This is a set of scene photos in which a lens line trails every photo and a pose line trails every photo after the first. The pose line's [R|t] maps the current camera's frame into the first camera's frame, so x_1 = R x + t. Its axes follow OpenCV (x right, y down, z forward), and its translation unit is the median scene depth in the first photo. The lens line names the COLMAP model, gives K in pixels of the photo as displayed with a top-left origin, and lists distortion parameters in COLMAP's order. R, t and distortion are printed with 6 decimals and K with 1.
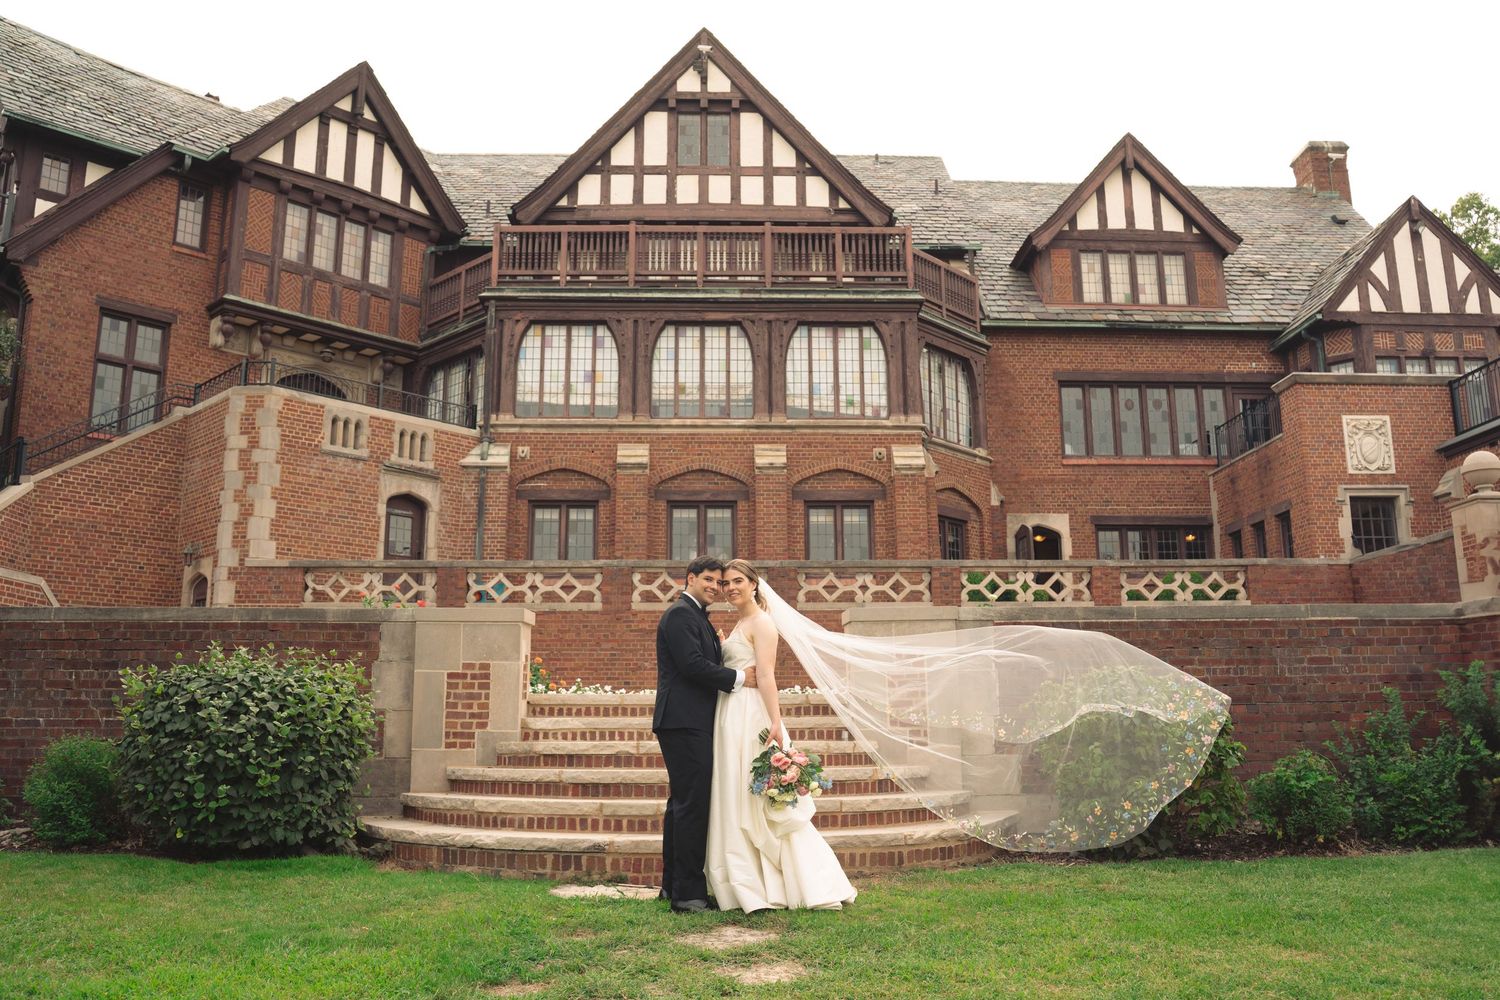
lens RADIAL K [[1210.8, 0, 750.0], [0, 1210.8, 500.0], [0, 0, 1]] dist [-0.102614, 0.073576]
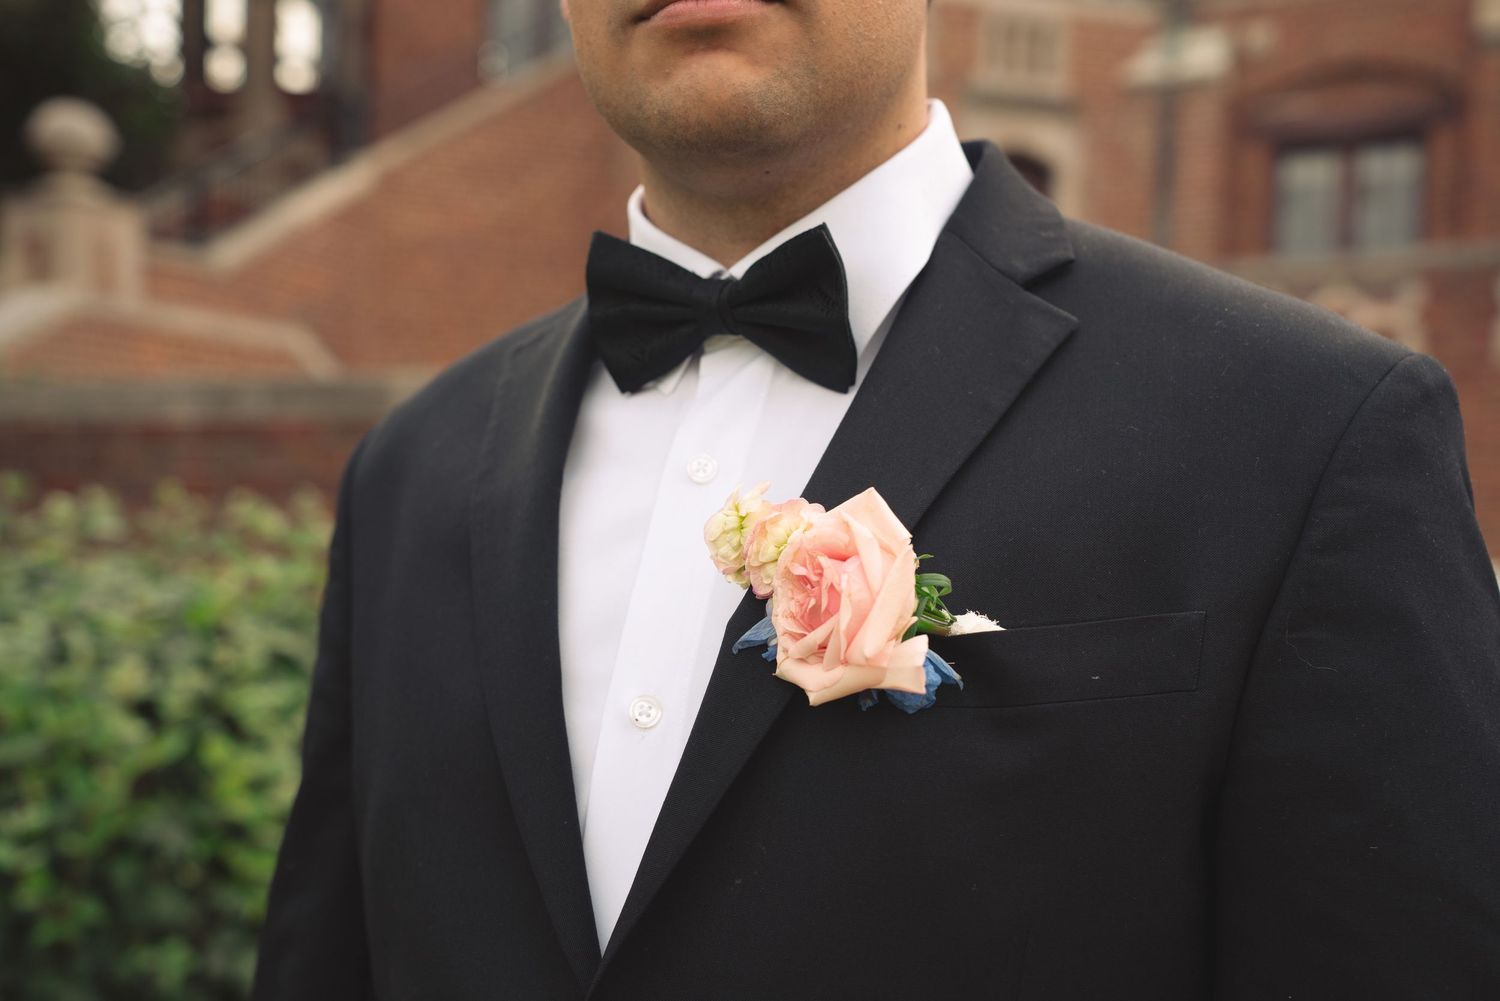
lens RADIAL K [[1752.6, 0, 750.0], [0, 1752.6, 500.5], [0, 0, 1]] dist [0.174191, 0.011548]
pose [[0.872334, 0.017226, -0.488606, -0.011650], [0.061923, 0.987438, 0.145368, 0.024282], [0.484973, -0.157066, 0.860309, 0.253051]]
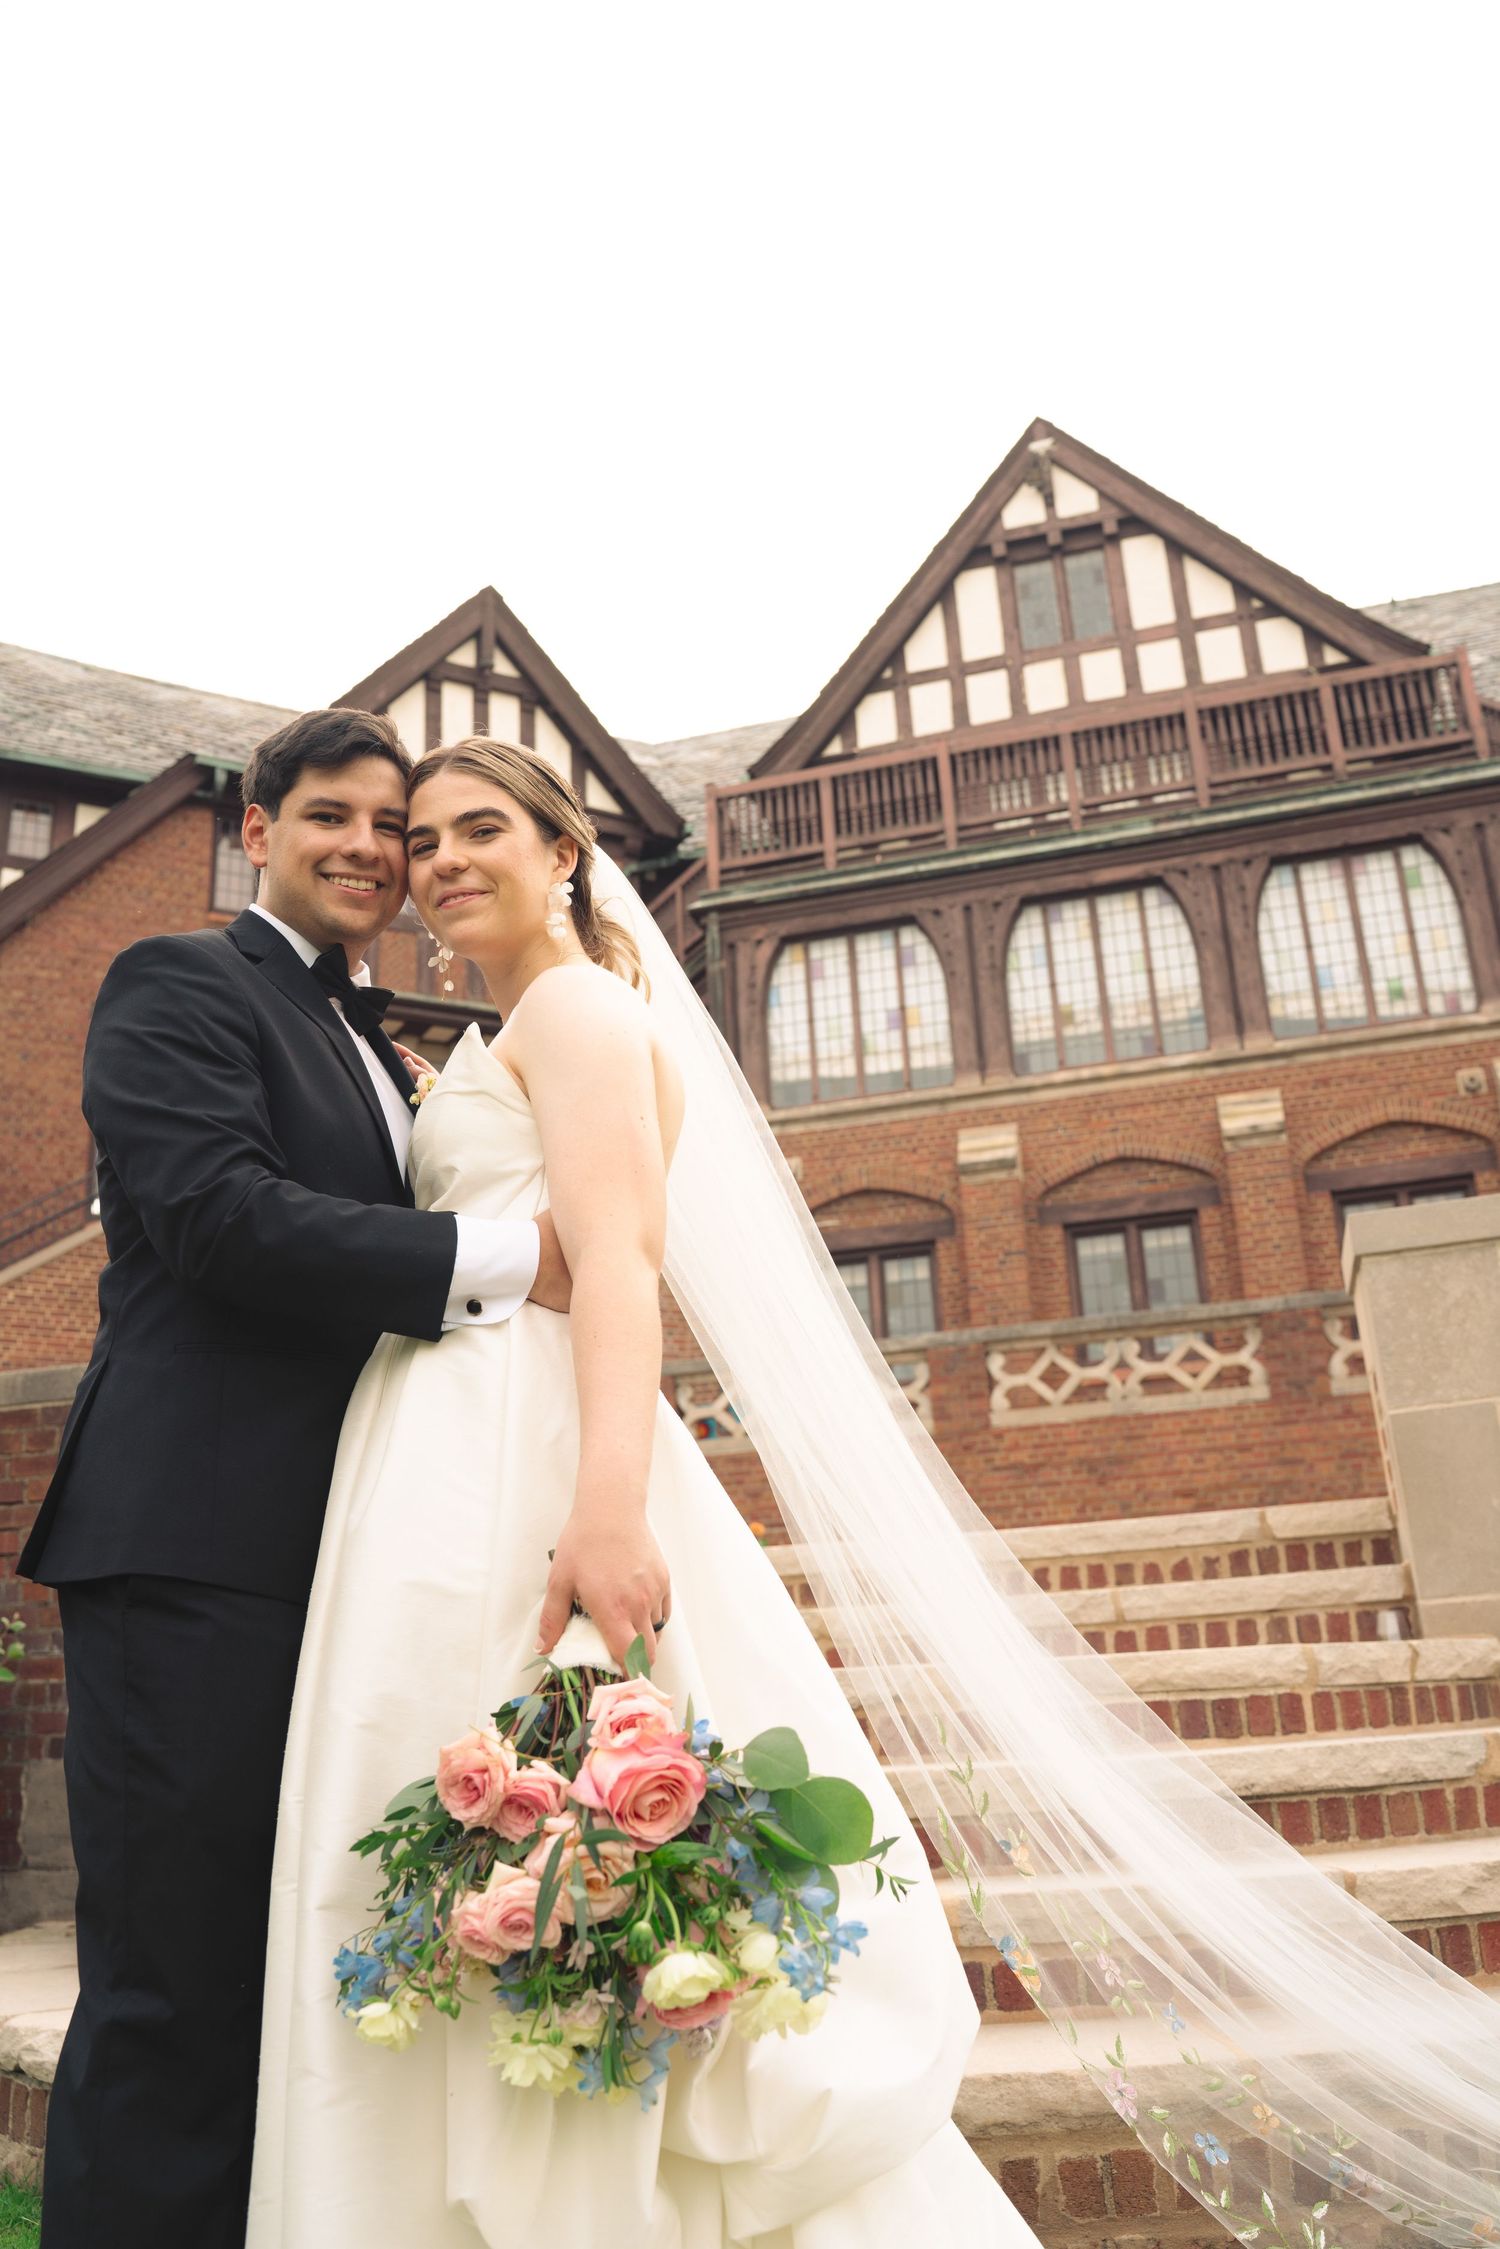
lens RADIAL K [[1806.4, 0, 743.7], [0, 1806.4, 1121.0], [0, 0, 1]] dist [-0.106490, 0.078649]
pose [[0.948679, -0.137512, -0.284779, 0.028108], [0.102733, 0.985679, -0.133726, 0.045441], [0.299090, 0.097606, 0.949220, 0.206762]]
